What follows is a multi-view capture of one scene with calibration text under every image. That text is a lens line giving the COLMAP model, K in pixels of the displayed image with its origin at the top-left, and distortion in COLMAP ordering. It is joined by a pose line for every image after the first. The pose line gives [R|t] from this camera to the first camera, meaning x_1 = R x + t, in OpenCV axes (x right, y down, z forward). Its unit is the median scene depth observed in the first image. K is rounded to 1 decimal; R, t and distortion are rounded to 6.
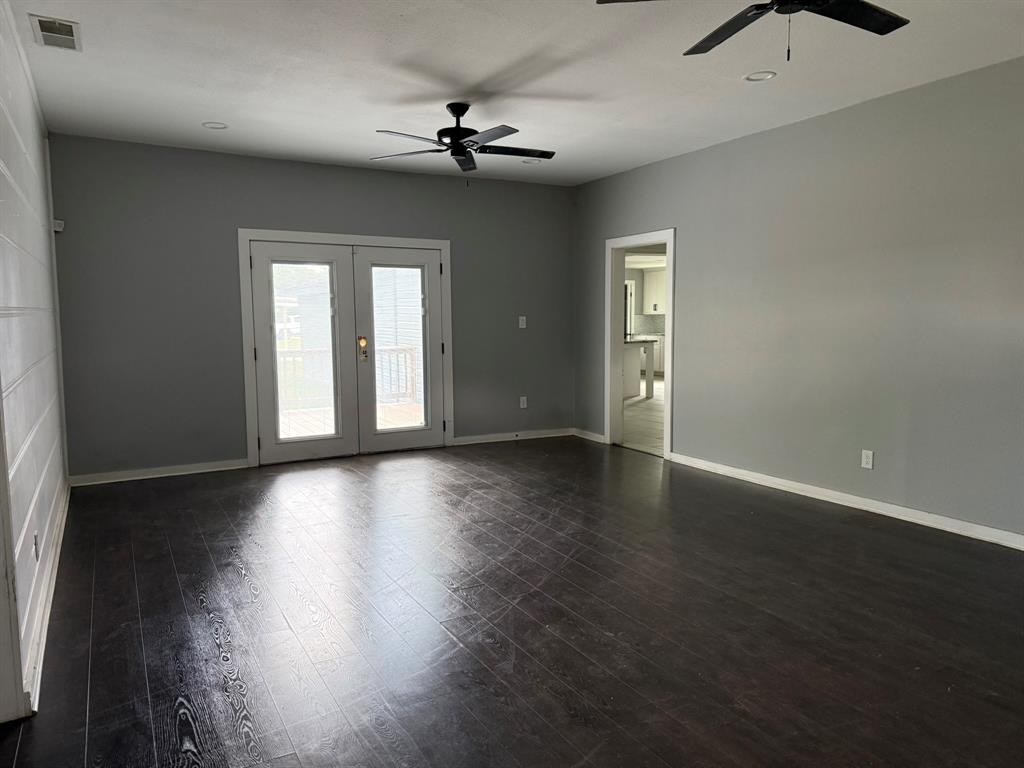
lens RADIAL K [[716.7, 0, 514.6], [0, 716.7, 381.6], [0, 0, 1]] dist [0.152246, -0.246044]
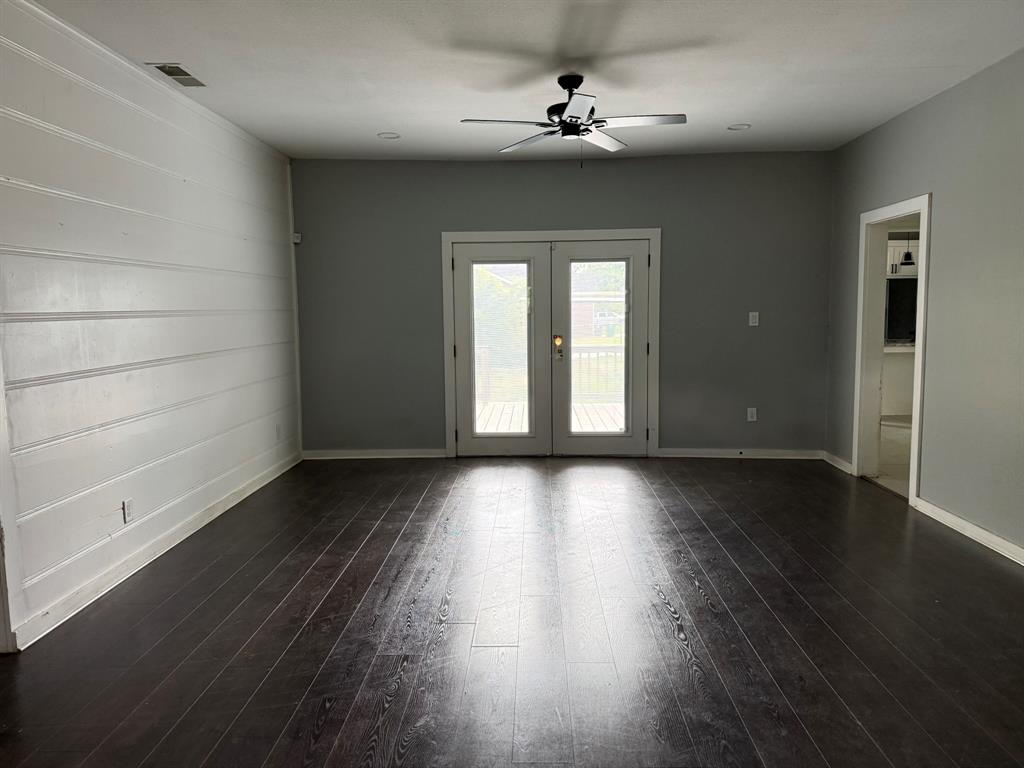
lens RADIAL K [[716.7, 0, 514.6], [0, 716.7, 381.6], [0, 0, 1]] dist [0.152246, -0.246044]
pose [[0.856762, 0.047921, -0.513481, 0.237391], [-0.042293, 0.998848, 0.022650, -0.019267], [0.513975, 0.002311, 0.857802, 0.142478]]
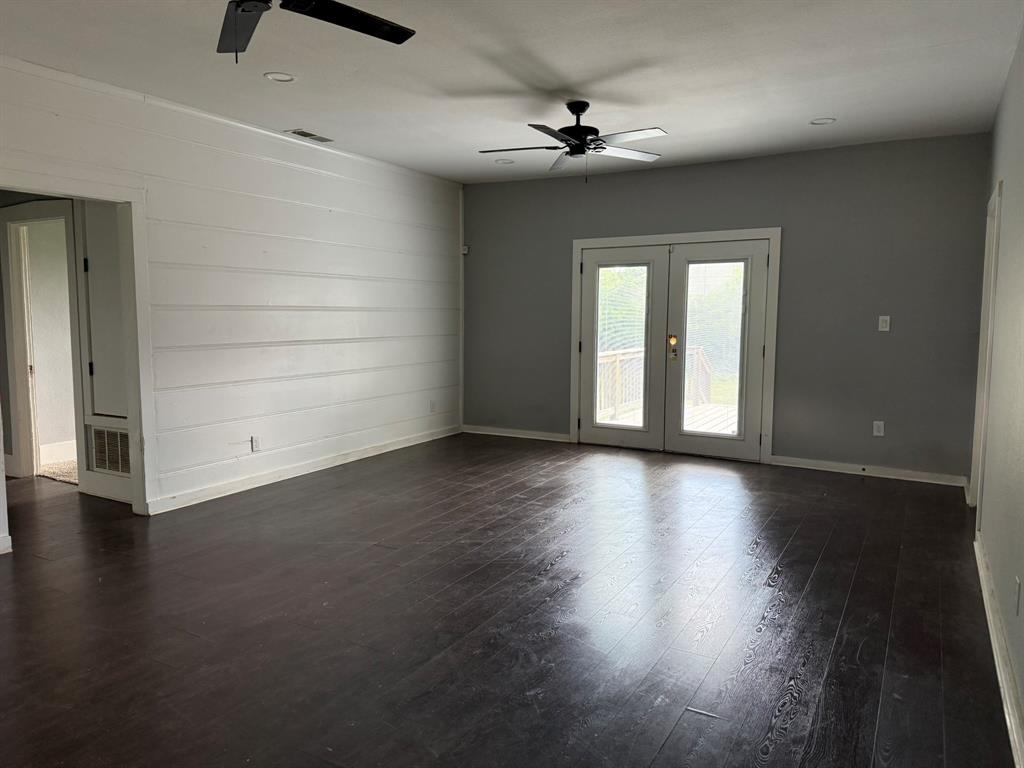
lens RADIAL K [[711.2, 0, 511.6], [0, 711.2, 383.8], [0, 0, 1]] dist [0.174432, -0.378287]
pose [[0.507288, 0.092816, -0.856764, 0.533641], [-0.086527, 0.994645, 0.056520, -0.031846], [0.857422, 0.045461, 0.512602, 0.301823]]
